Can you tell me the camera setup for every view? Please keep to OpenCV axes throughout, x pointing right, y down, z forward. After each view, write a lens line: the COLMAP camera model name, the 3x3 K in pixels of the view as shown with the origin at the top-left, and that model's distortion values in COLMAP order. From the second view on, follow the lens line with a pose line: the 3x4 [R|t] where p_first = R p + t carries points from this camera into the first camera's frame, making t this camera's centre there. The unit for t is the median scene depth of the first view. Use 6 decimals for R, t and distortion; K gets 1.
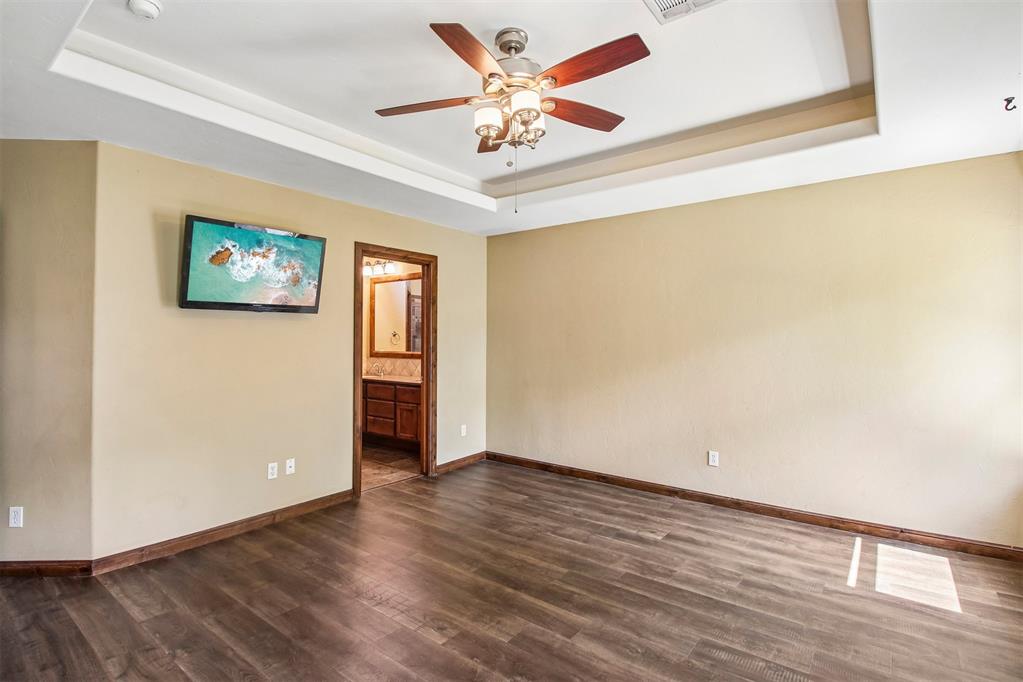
lens RADIAL K [[501.8, 0, 506.8], [0, 501.8, 323.4], [0, 0, 1]] dist [0.003362, -0.009013]
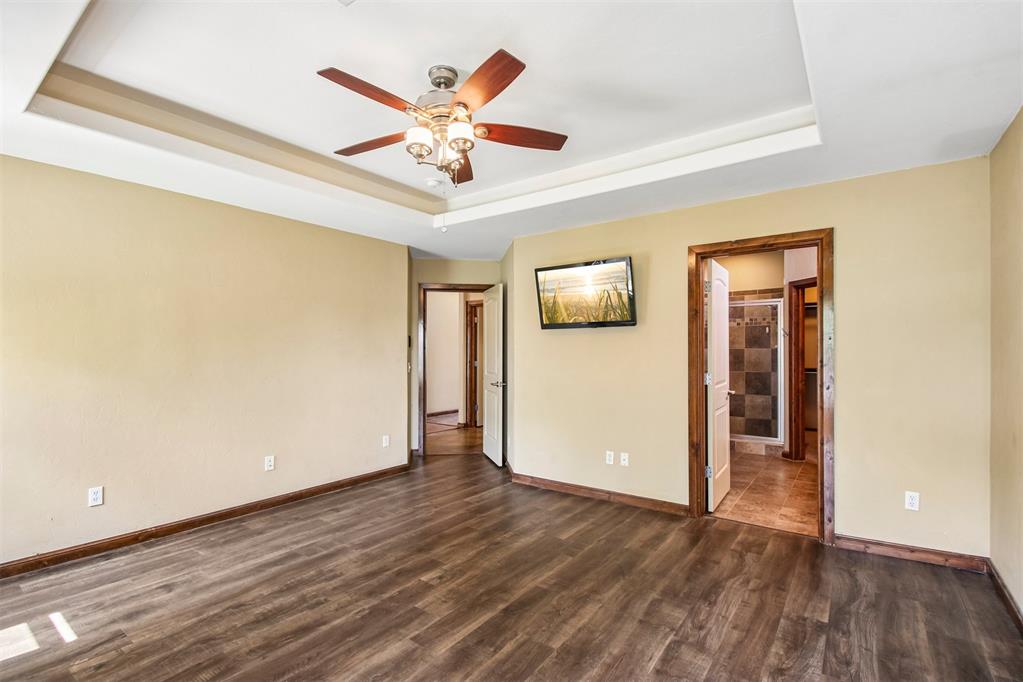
lens RADIAL K [[474.2, 0, 500.8], [0, 474.2, 344.2], [0, 0, 1]] dist [-0.000080, -0.008234]
pose [[0.011529, -0.013052, -0.999848, 0.684222], [0.030126, 0.999465, -0.012700, 0.025825], [0.999480, -0.029975, 0.011916, 0.737203]]
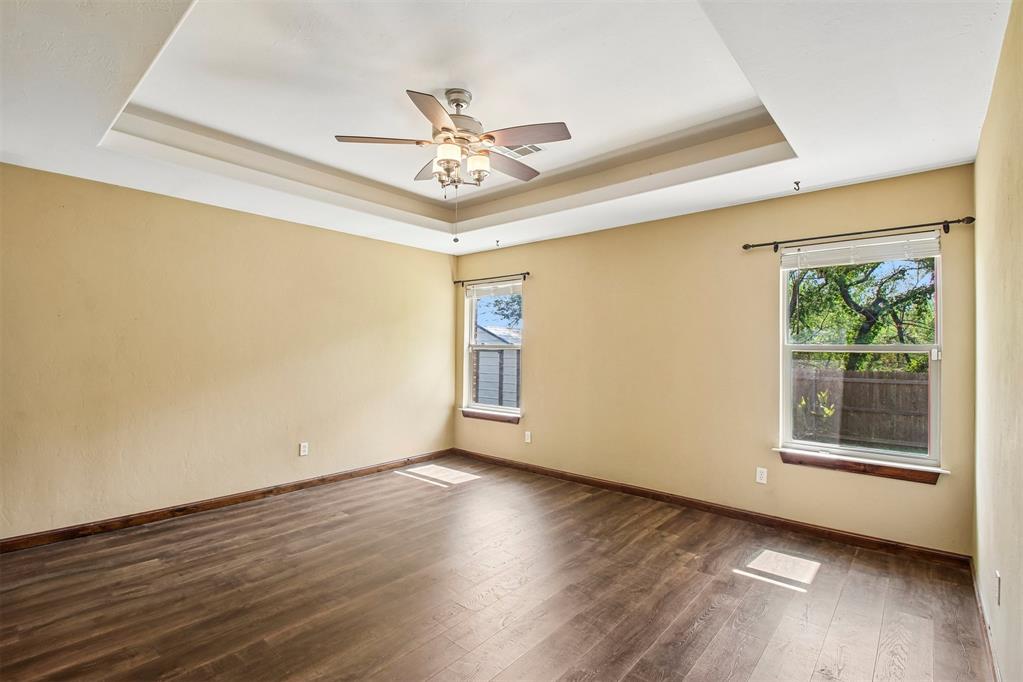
lens RADIAL K [[474.2, 0, 501.2], [0, 474.2, 342.5], [0, 0, 1]] dist [-0.000080, -0.008234]
pose [[0.064490, 0.009042, 0.997877, -0.726702], [-0.033946, 0.999400, -0.006862, 0.017508], [-0.997341, -0.033432, 0.064759, 0.540148]]
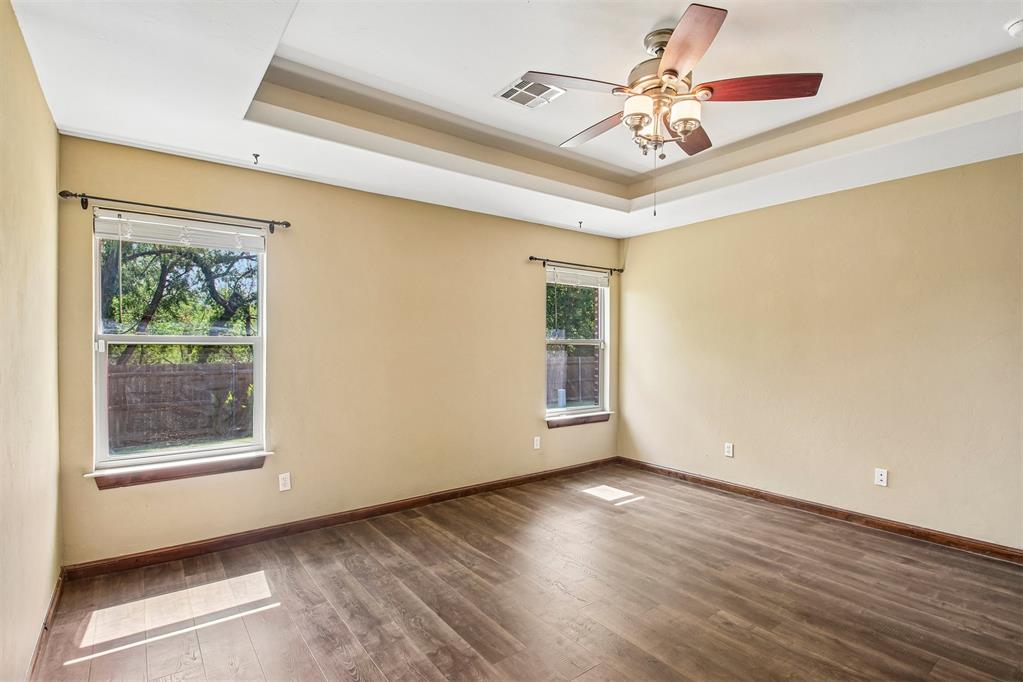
lens RADIAL K [[501.8, 0, 513.6], [0, 501.8, 346.5], [0, 0, 1]] dist [0.003362, -0.009013]
pose [[-0.967128, -0.007107, 0.254191, 0.023470], [-0.012037, 0.999768, -0.017845, 0.041277], [-0.254005, -0.020318, -0.966989, 1.351150]]
